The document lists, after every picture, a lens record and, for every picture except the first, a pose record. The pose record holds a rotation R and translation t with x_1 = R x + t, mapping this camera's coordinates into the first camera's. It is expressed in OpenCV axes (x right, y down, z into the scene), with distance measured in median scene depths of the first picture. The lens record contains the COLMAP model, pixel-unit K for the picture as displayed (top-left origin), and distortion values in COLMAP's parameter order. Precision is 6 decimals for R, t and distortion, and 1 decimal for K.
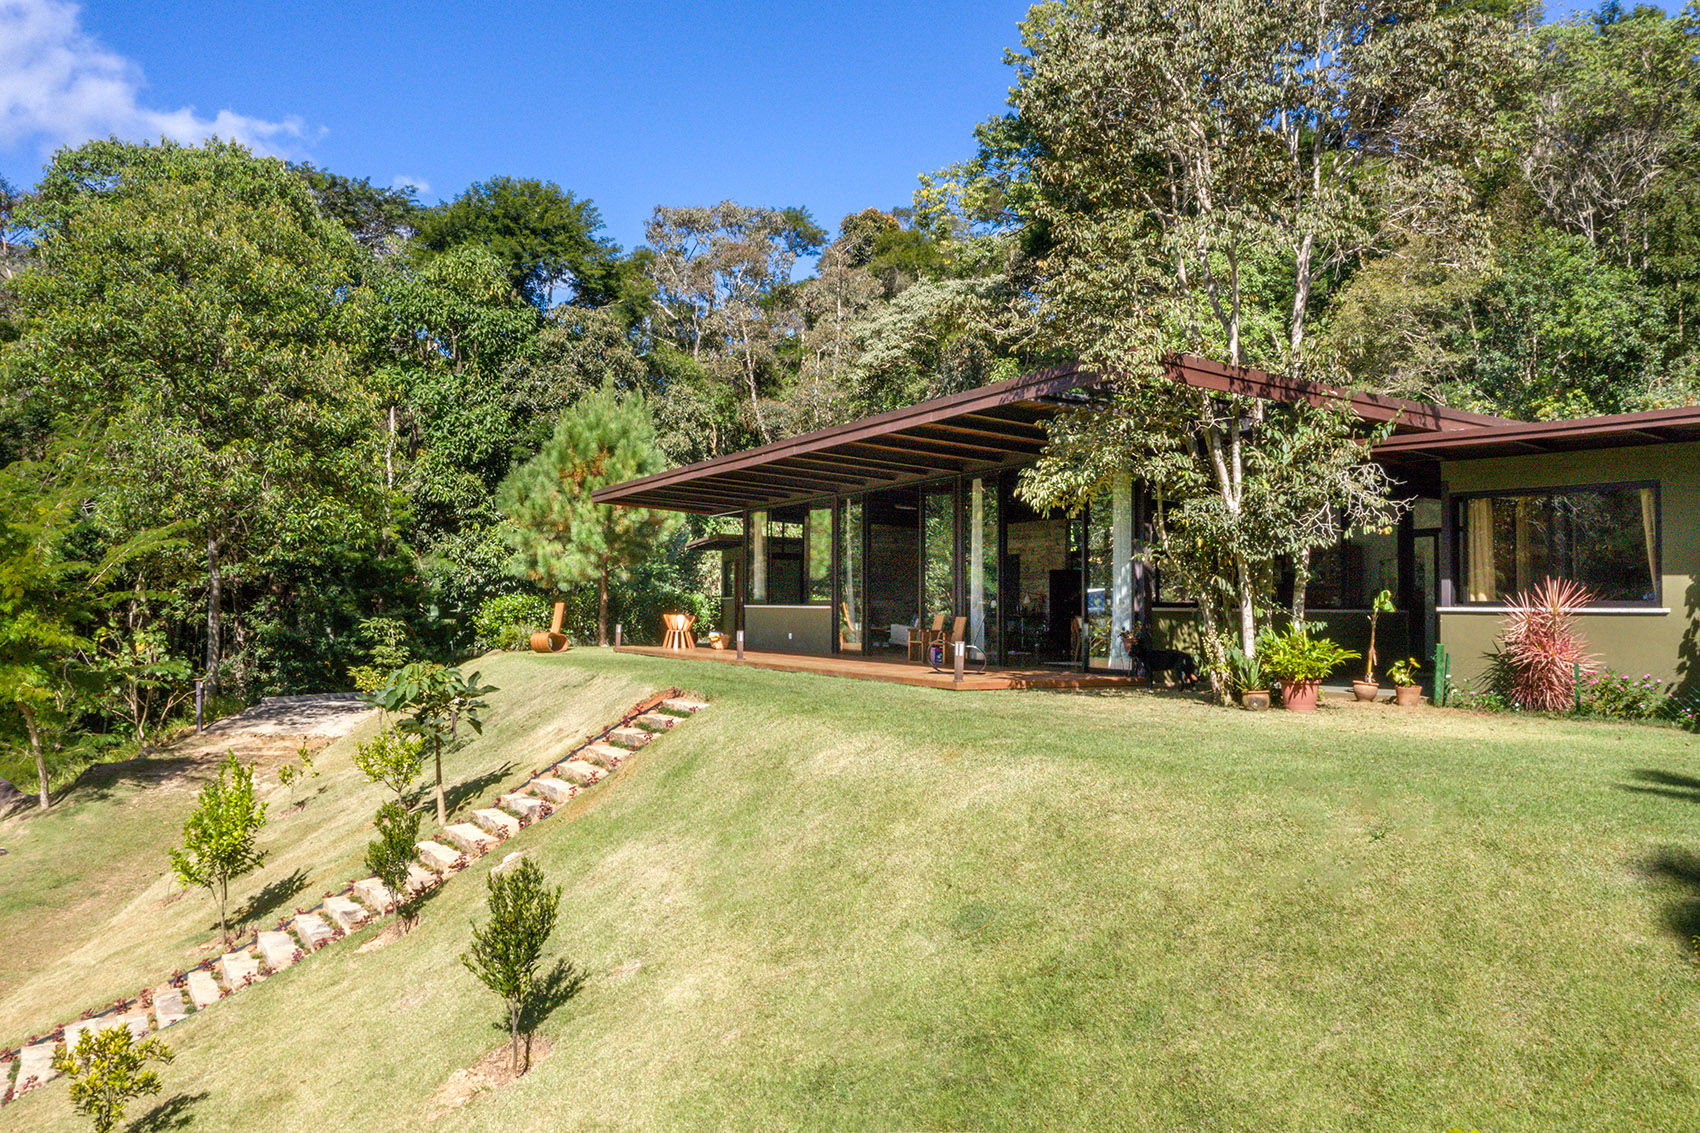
lens RADIAL K [[1294.1, 0, 855.6], [0, 1294.1, 593.7], [0, 0, 1]] dist [-0.024899, 0.014248]
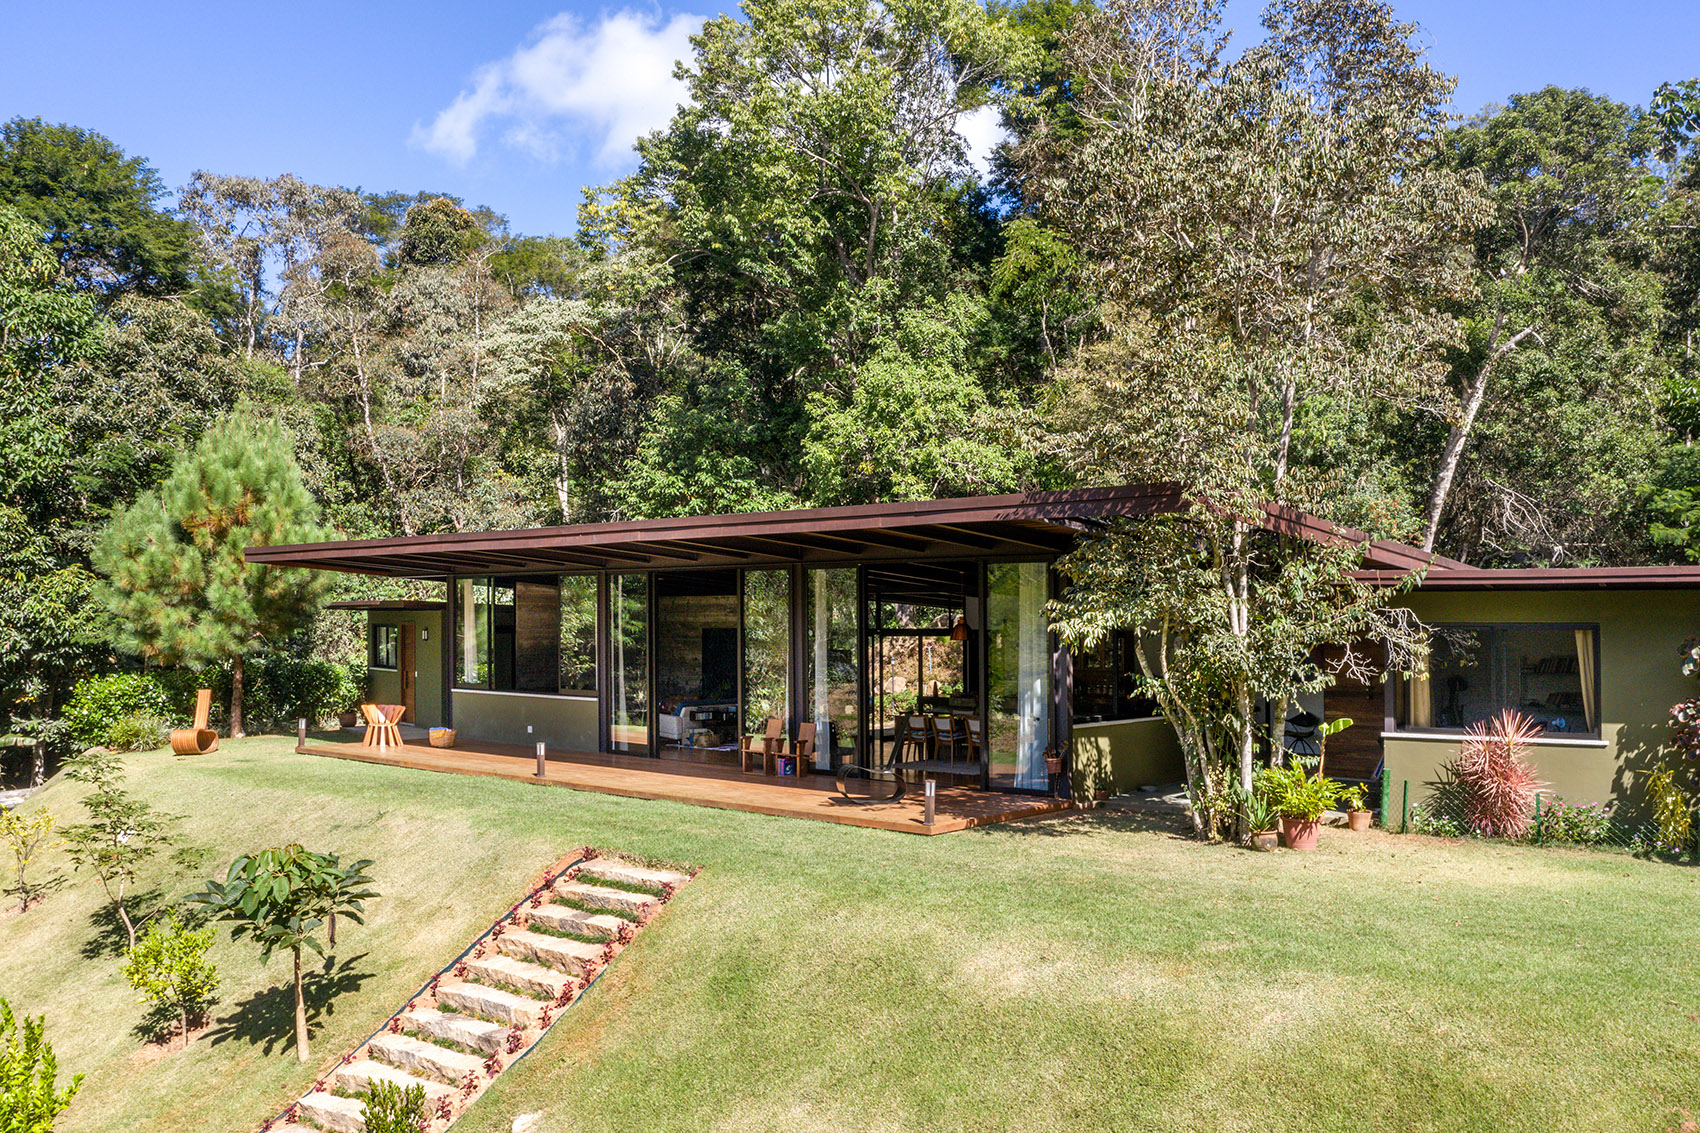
lens RADIAL K [[1316.3, 0, 850.9], [0, 1316.3, 625.8], [0, 0, 1]] dist [-0.012938, 0.002540]
pose [[0.913993, -0.005867, 0.405689, -0.355915], [-0.003651, 0.999736, 0.022683, -0.094550], [-0.405715, -0.022213, 0.913730, 0.200510]]
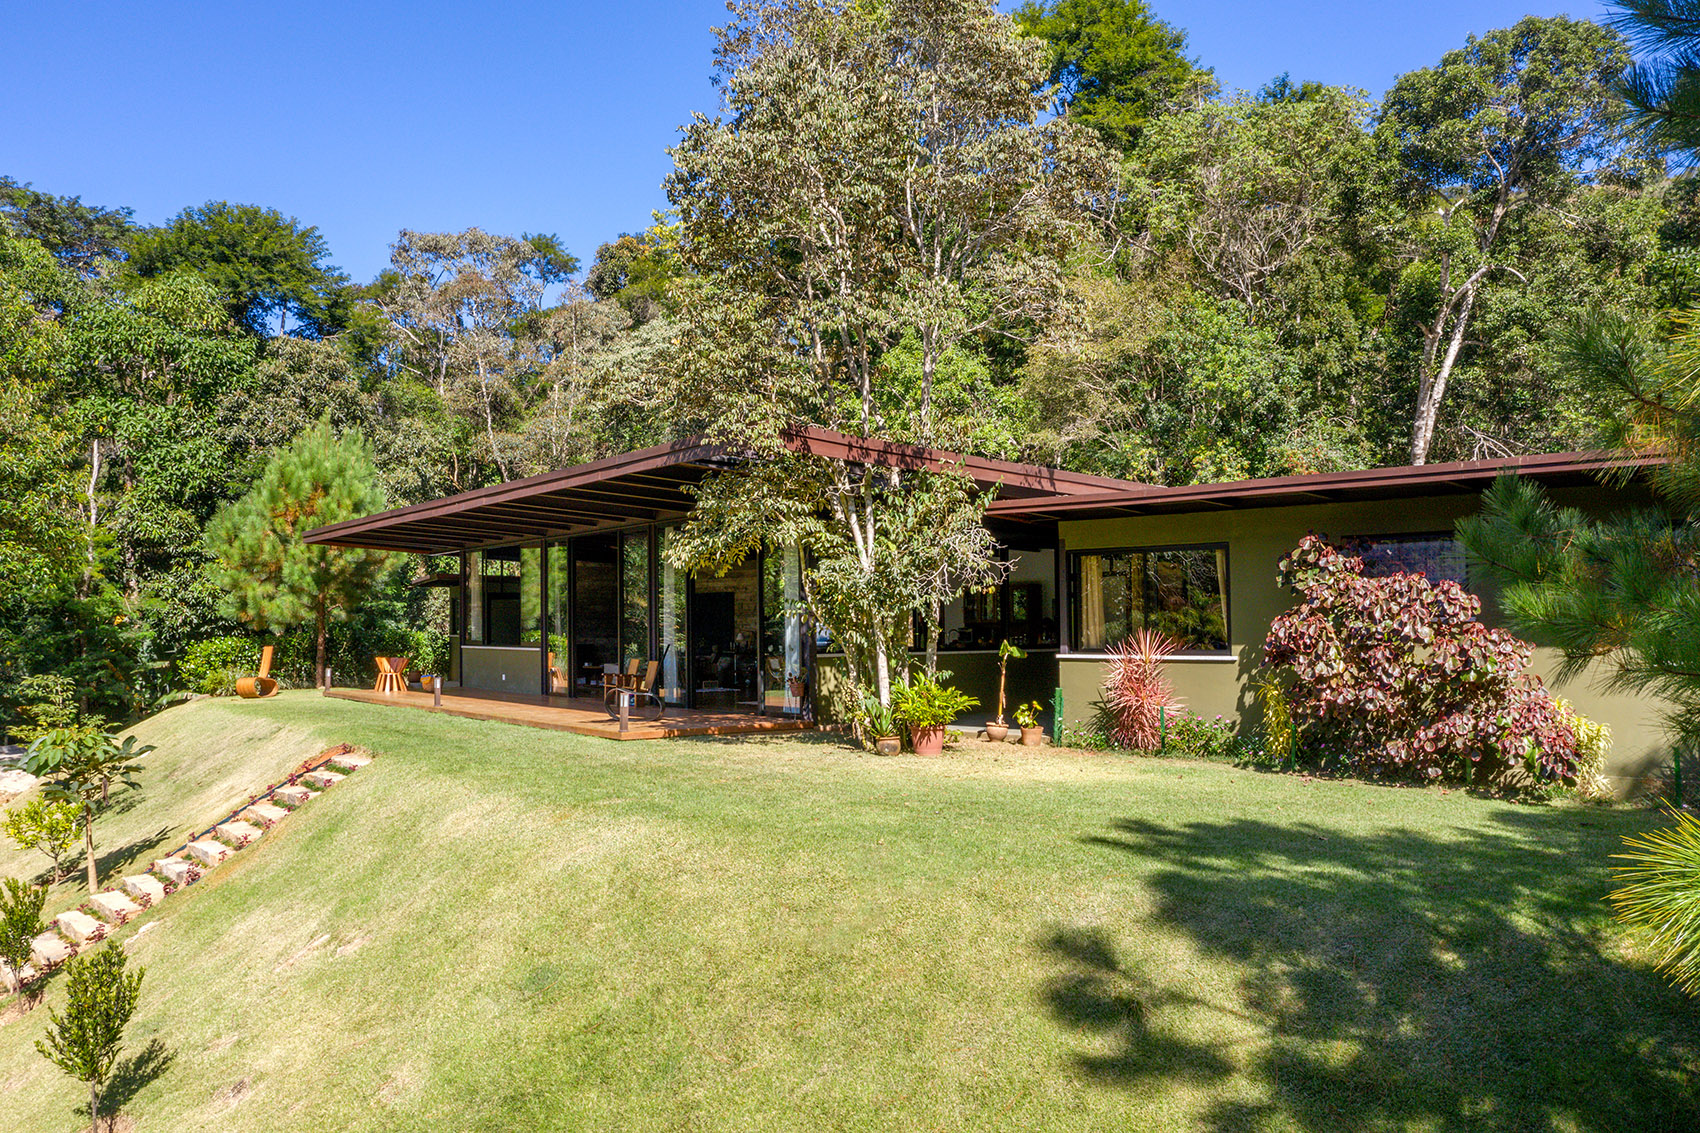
lens RADIAL K [[1294.1, 0, 855.6], [0, 1294.1, 593.7], [0, 0, 1]] dist [-0.024899, 0.014248]
pose [[0.987899, -0.012753, 0.154575, 0.109509], [0.014349, 0.999855, -0.009209, -0.032142], [-0.154435, 0.011316, 0.987938, -0.058397]]
